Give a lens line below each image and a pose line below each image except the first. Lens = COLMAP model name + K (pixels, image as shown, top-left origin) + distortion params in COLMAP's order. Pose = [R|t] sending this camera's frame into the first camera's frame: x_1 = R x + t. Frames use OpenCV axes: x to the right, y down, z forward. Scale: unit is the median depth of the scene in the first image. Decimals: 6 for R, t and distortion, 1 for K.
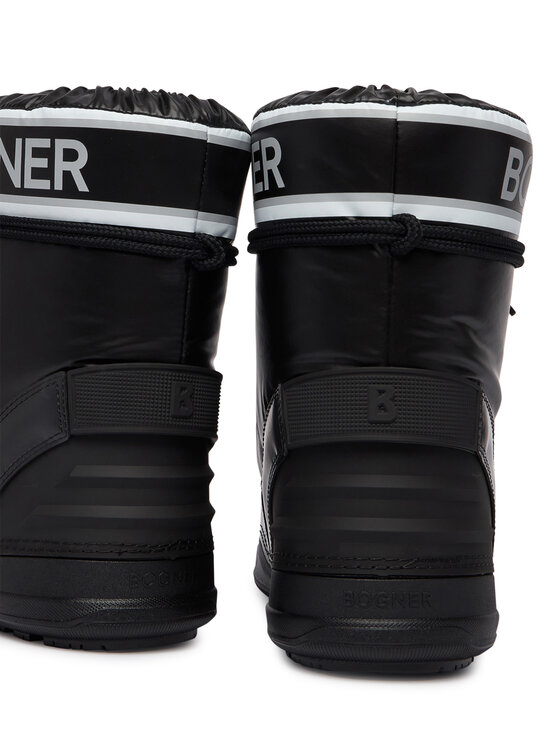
lens RADIAL K [[1430.0, 0, 280.2], [0, 1430.0, 396.0], [0, 0, 1]] dist [0.507966, 0.083305]
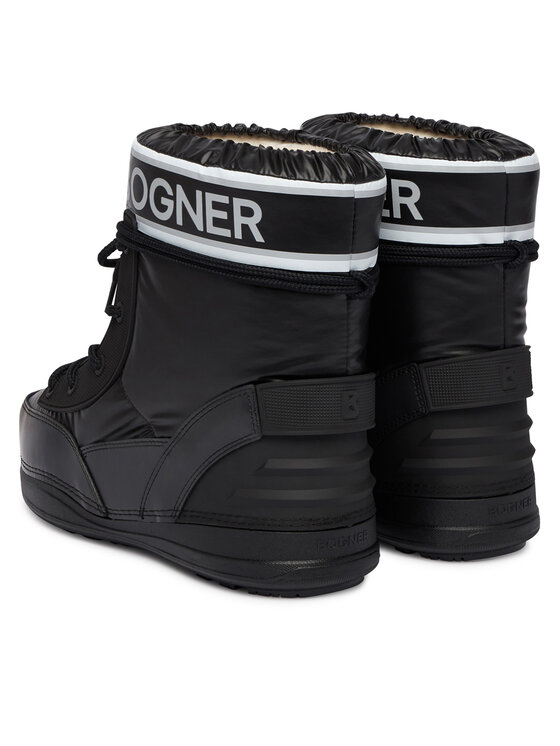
lens RADIAL K [[1276.9, 0, 280.0], [0, 1276.9, 373.0], [0, 0, 1]] dist [-0.032030, -0.004569]
pose [[0.993508, -0.052936, -0.100693, -0.011081], [0.053336, 0.998576, 0.001282, -0.026560], [0.100482, -0.006644, 0.994917, -0.116994]]
